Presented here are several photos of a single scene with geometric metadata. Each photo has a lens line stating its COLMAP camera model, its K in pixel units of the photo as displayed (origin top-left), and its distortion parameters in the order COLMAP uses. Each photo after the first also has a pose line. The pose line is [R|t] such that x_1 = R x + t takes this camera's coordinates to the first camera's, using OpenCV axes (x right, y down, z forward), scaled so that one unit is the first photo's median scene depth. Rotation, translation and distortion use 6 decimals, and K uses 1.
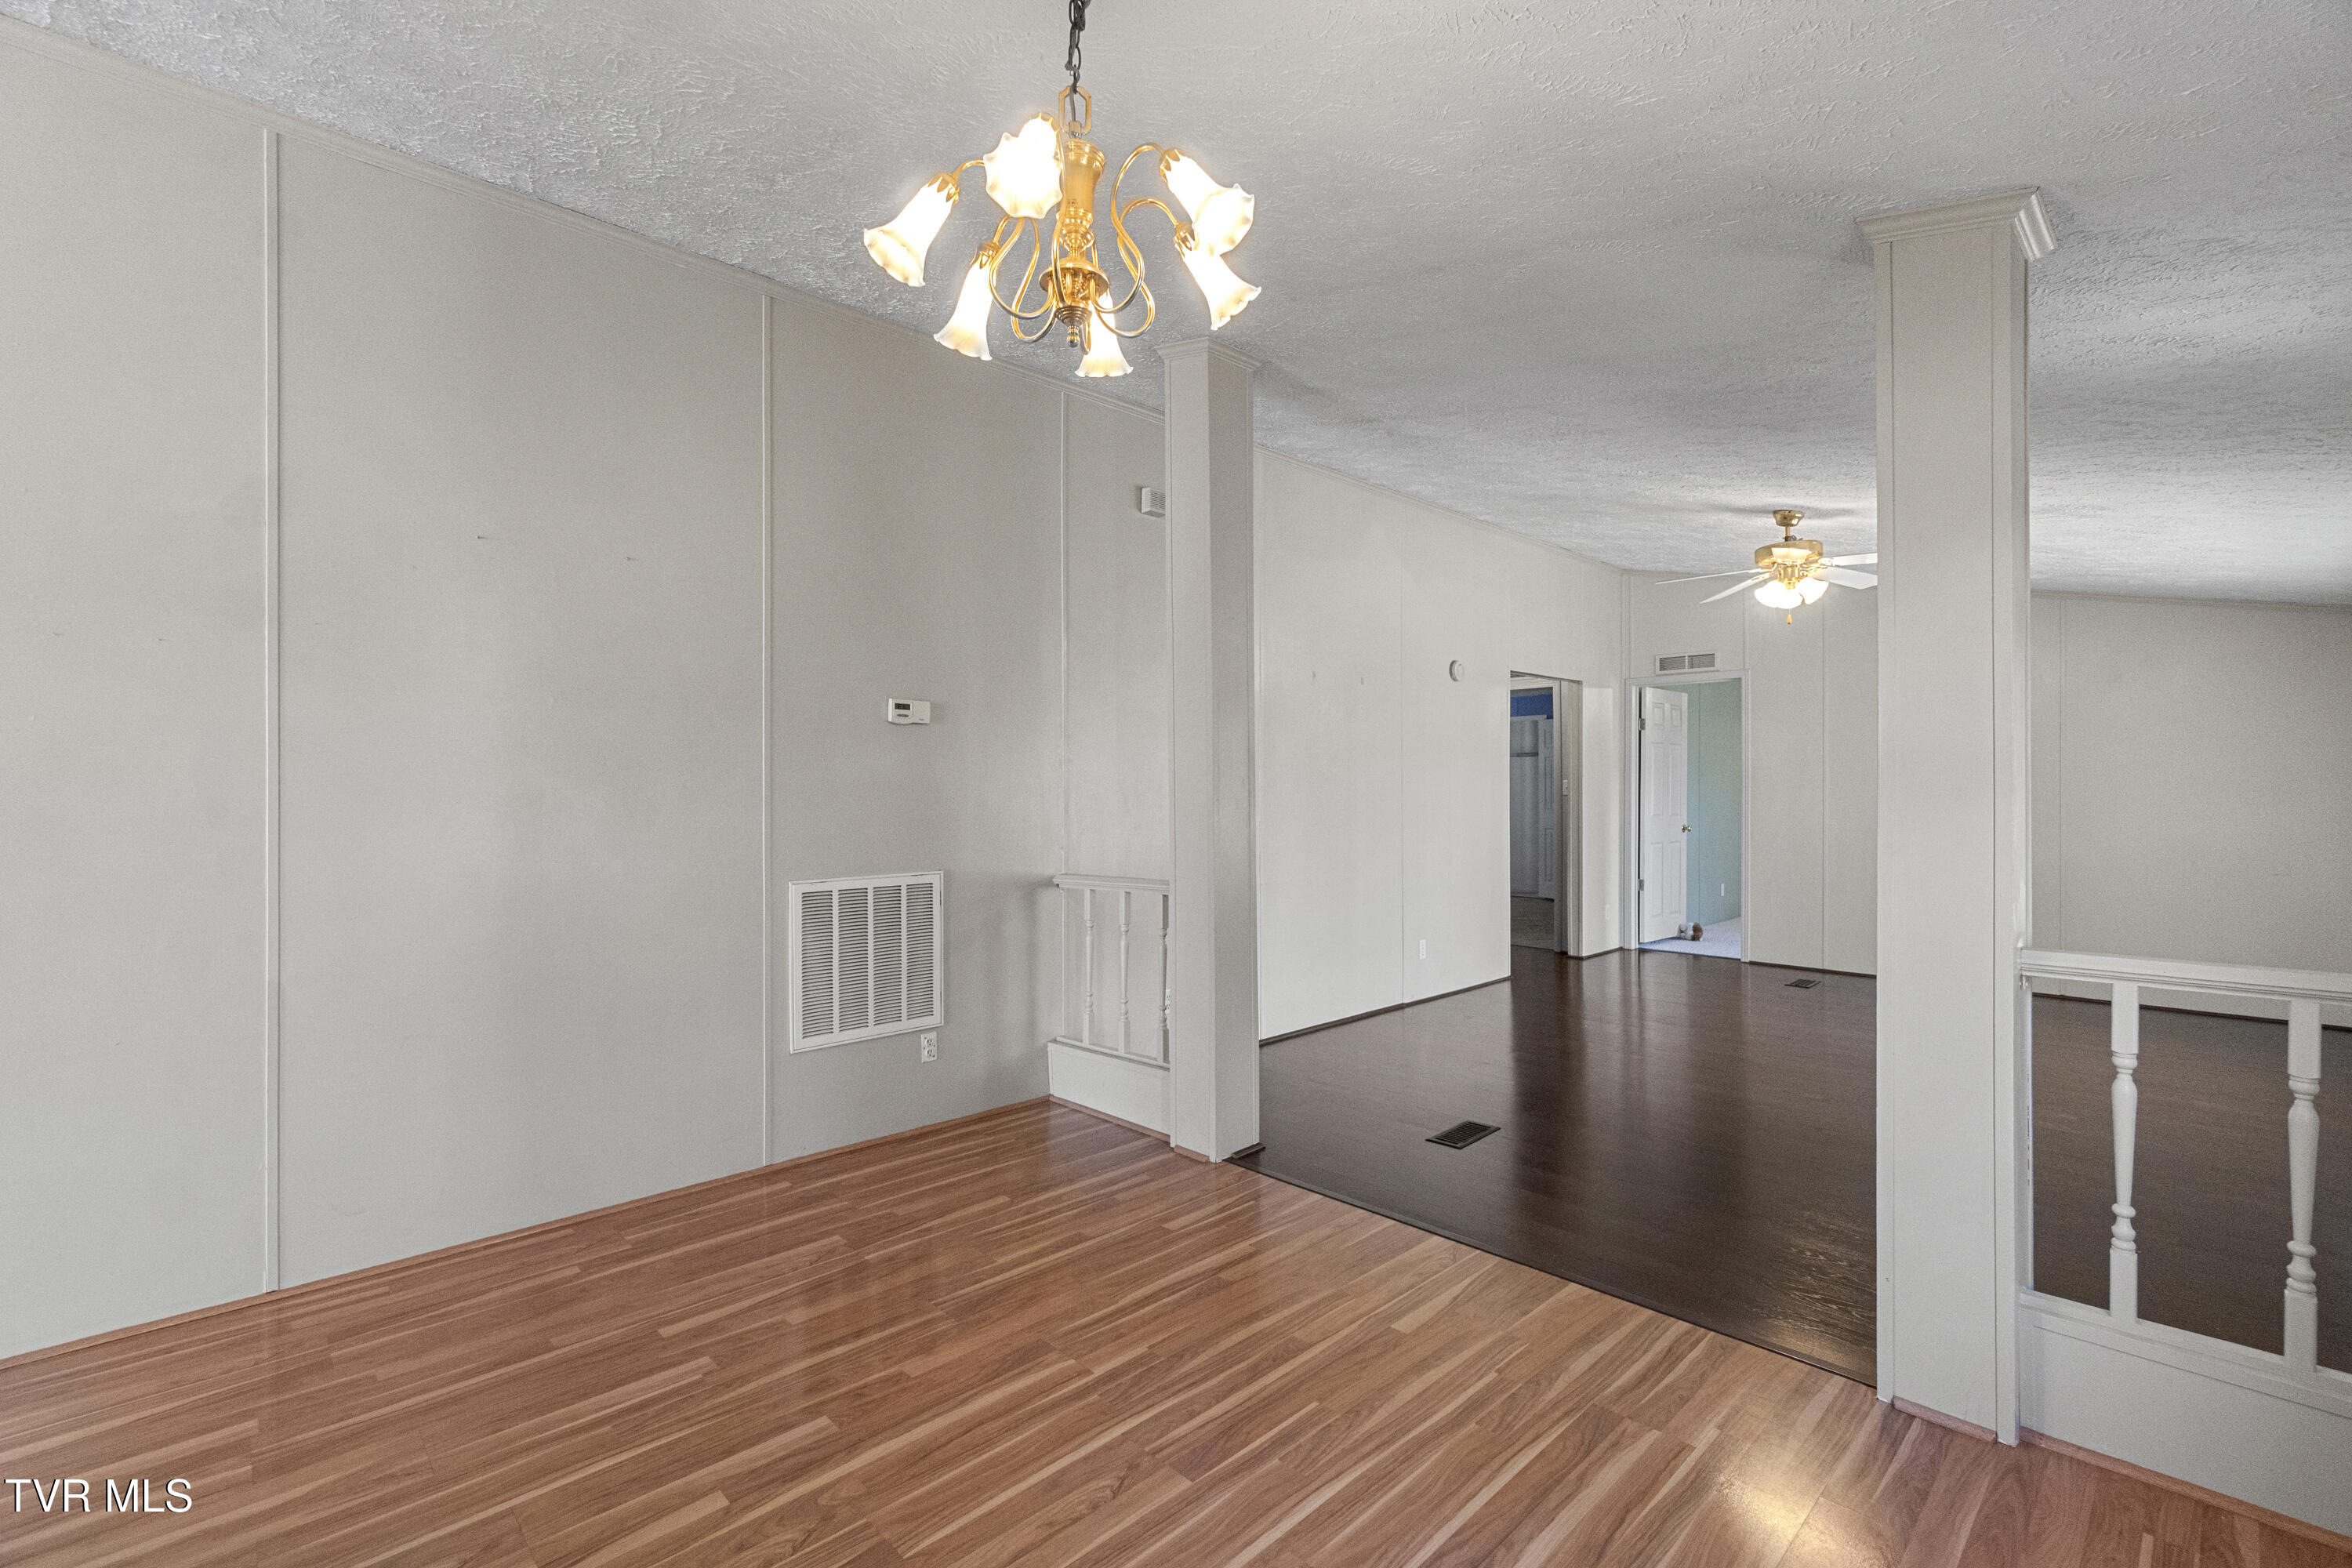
lens RADIAL K [[1024.9, 0, 1178.9], [0, 1024.9, 772.5], [0, 0, 1]] dist [-0.000073, 0.000067]
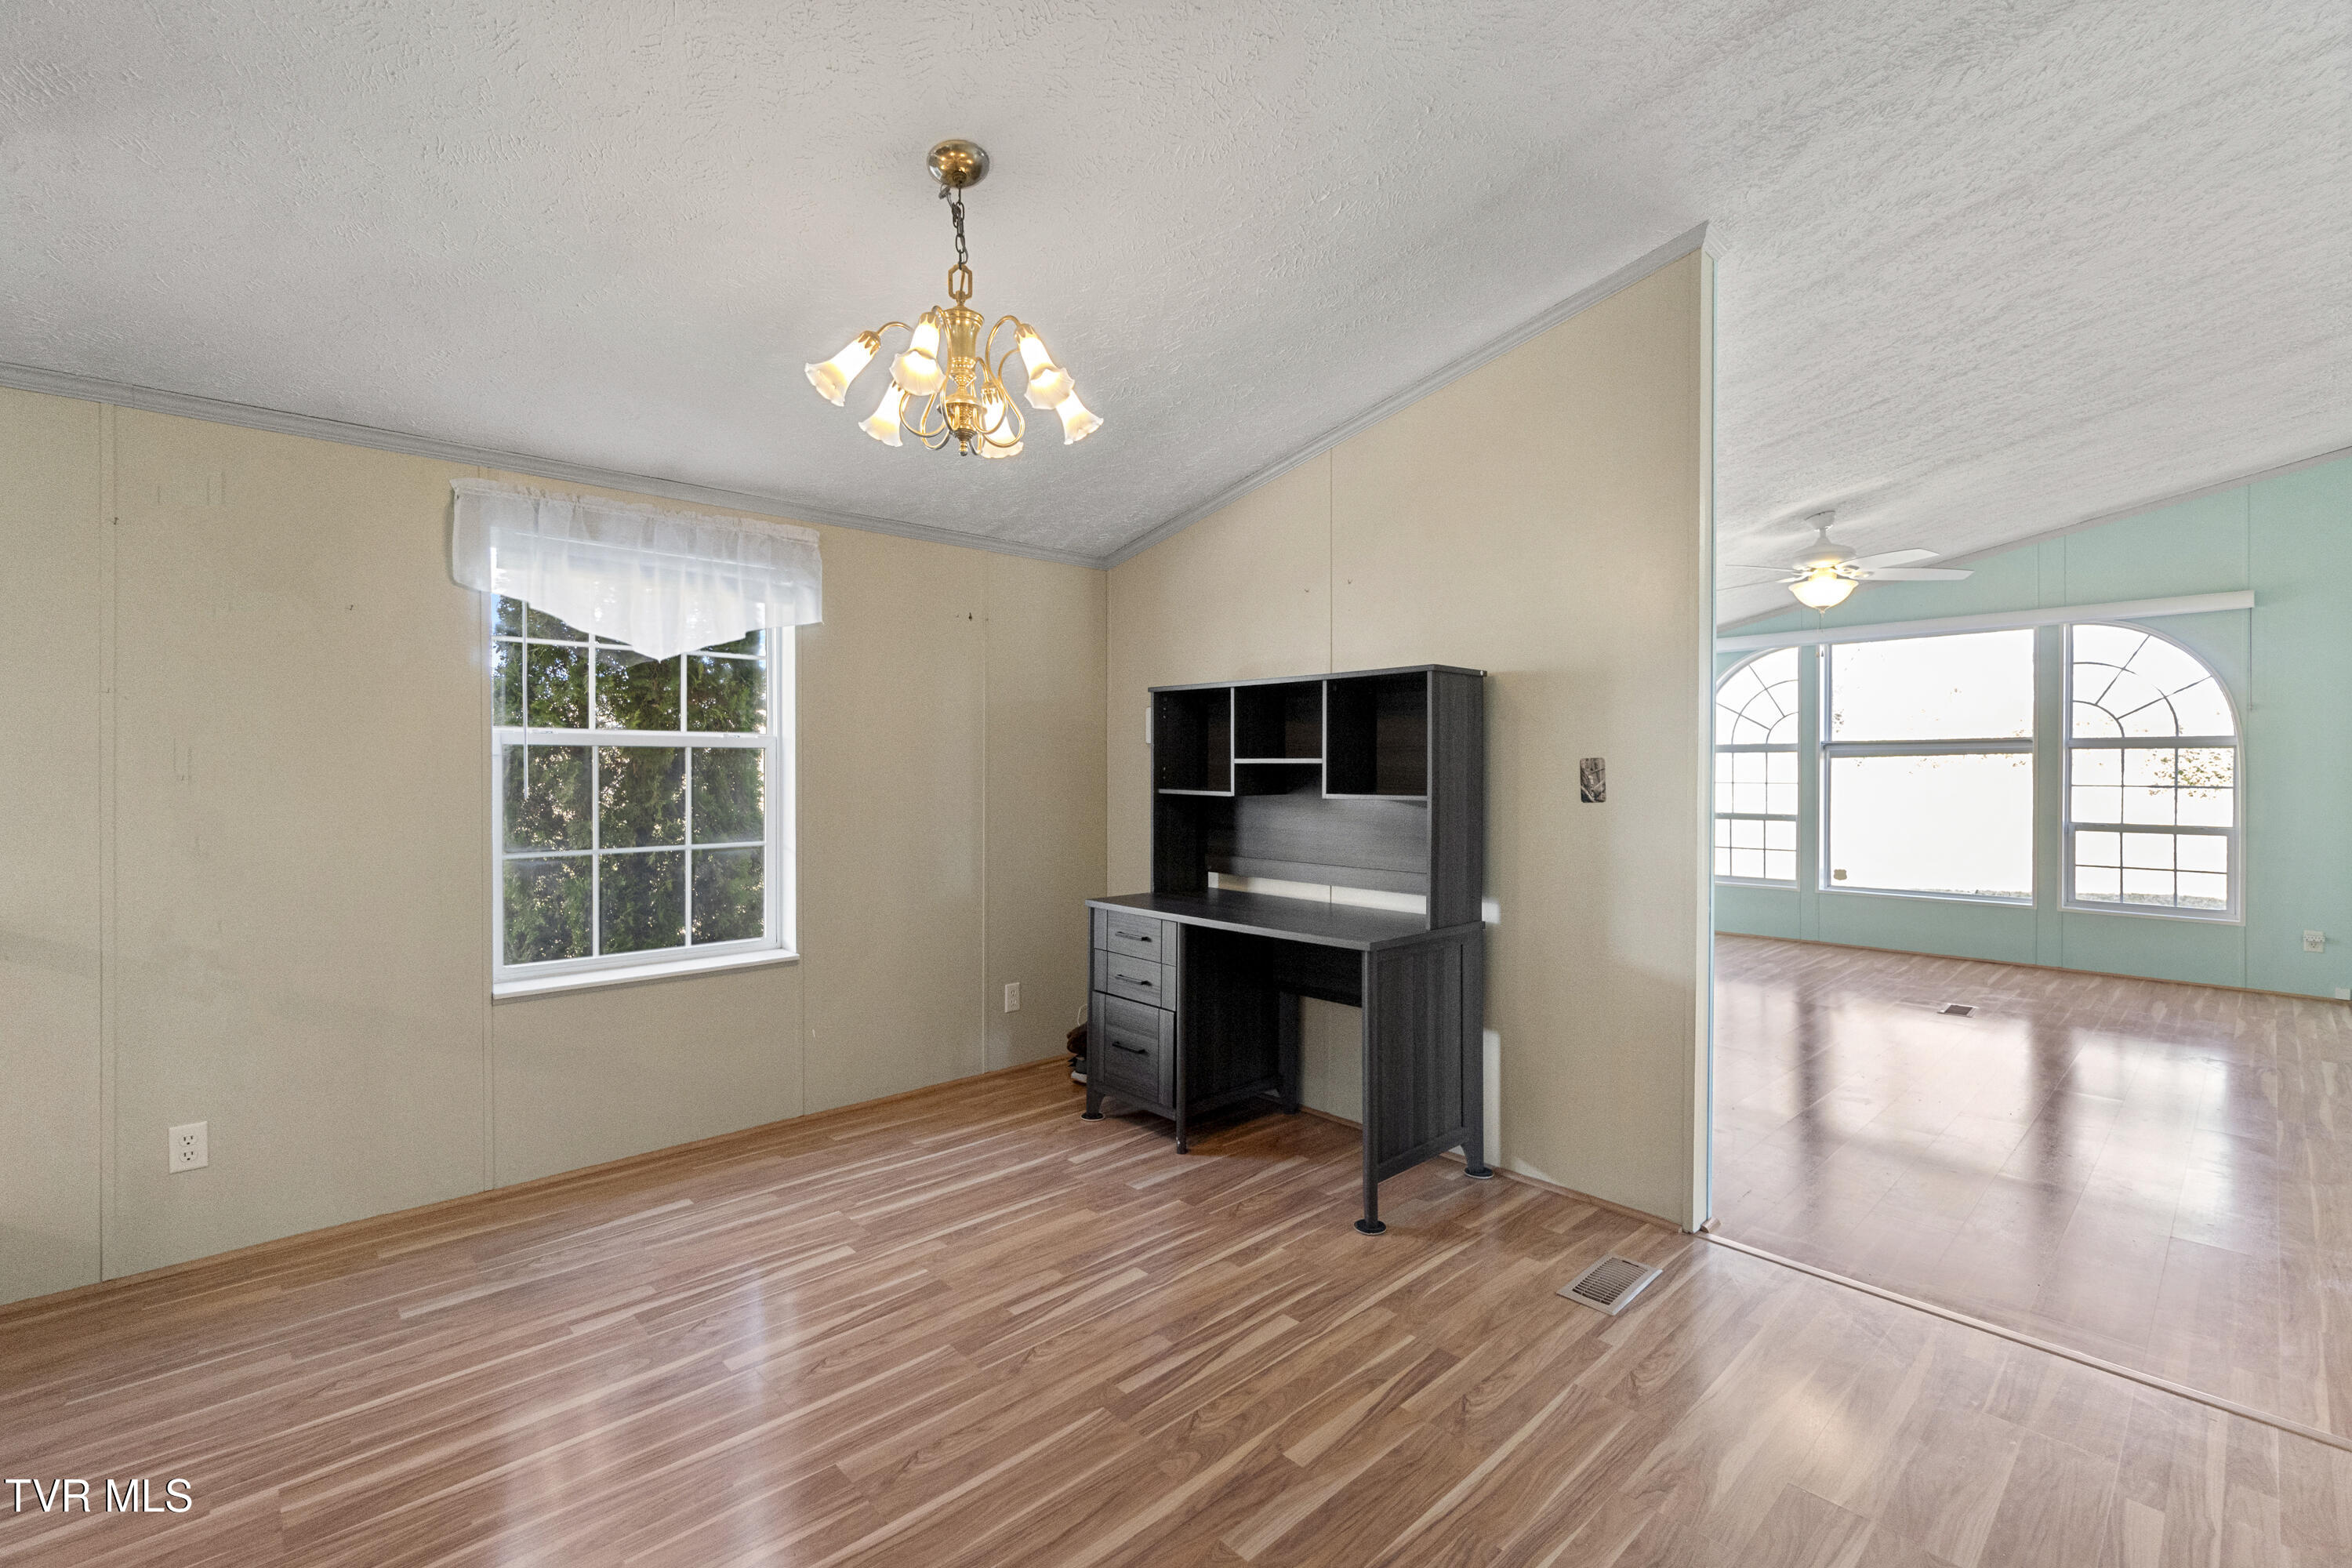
lens RADIAL K [[1029.6, 0, 1142.0], [0, 1029.6, 773.9], [0, 0, 1]] dist [-0.001315, -0.000149]
pose [[-0.999183, 0.002776, 0.040308, -0.314510], [0.002430, 0.999960, -0.008627, 0.025753], [-0.040331, -0.008522, -0.999150, 1.911225]]
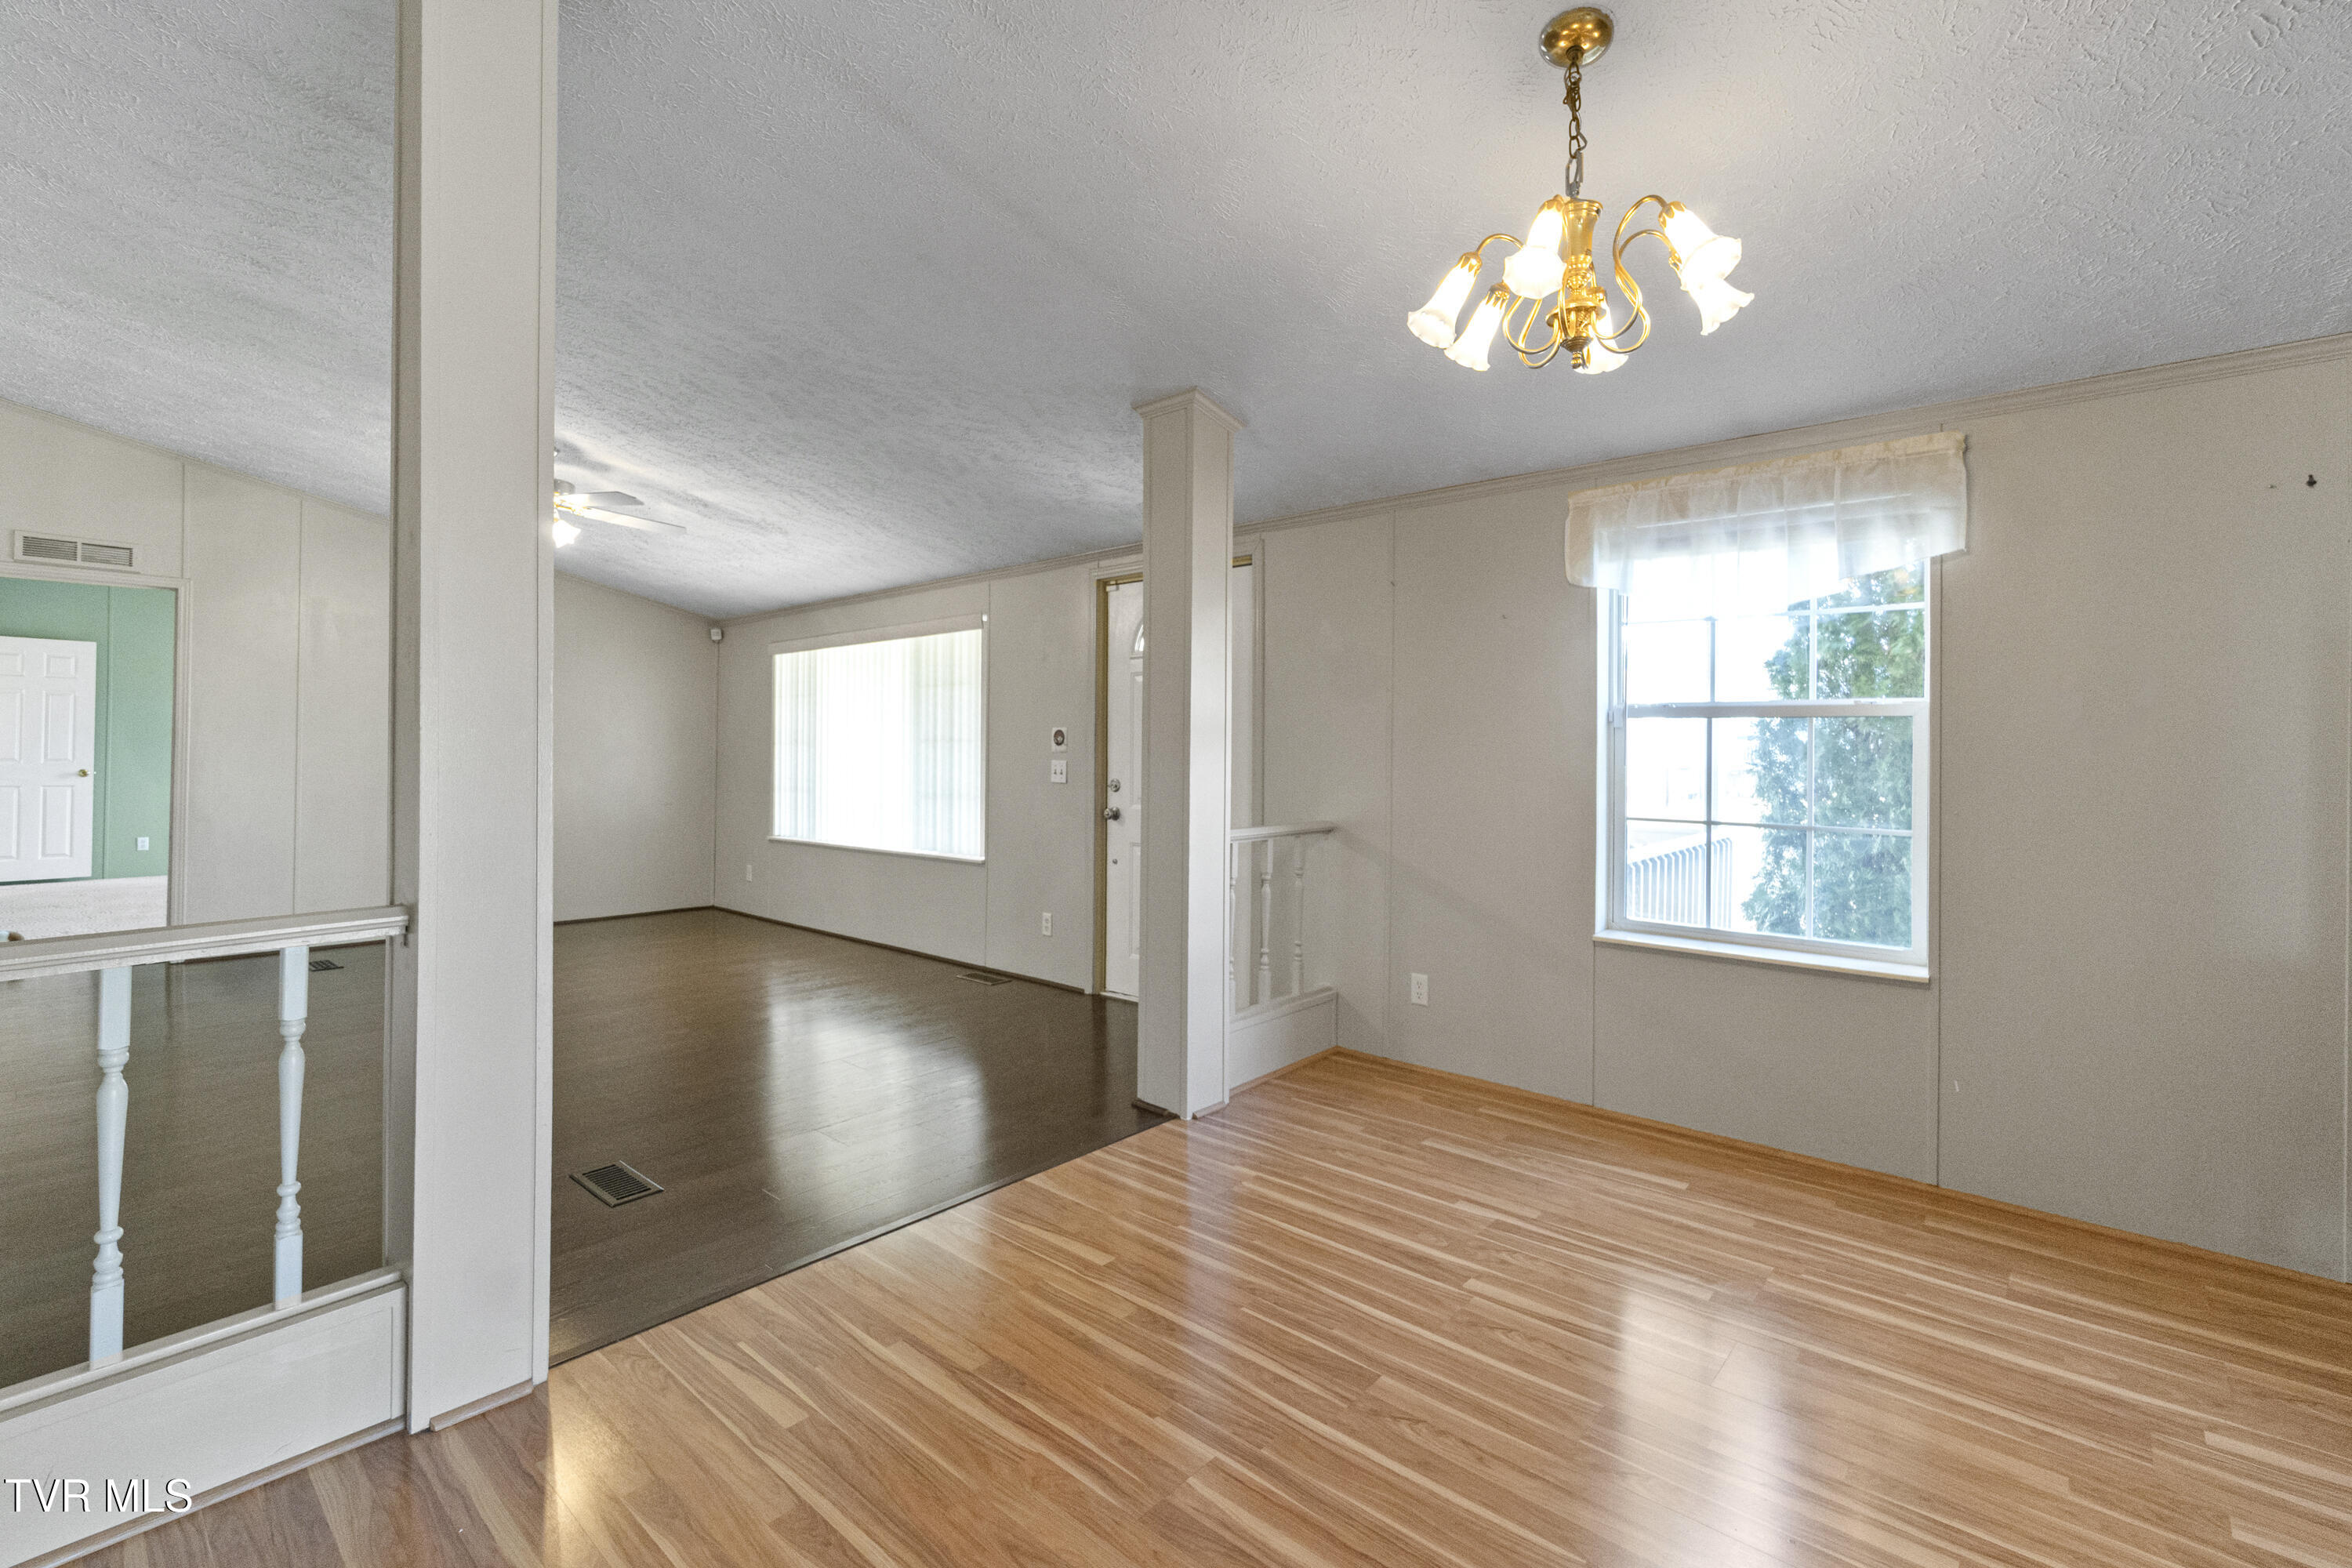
lens RADIAL K [[1029.8, 0, 1175.7], [0, 1029.8, 744.3], [0, 0, 1]] dist [-0.000650, 0.000566]
pose [[-0.068517, 0.005656, 0.997634, -1.009089], [-0.024137, 0.999682, -0.007325, 0.040466], [-0.997358, -0.024582, -0.068359, 1.249819]]
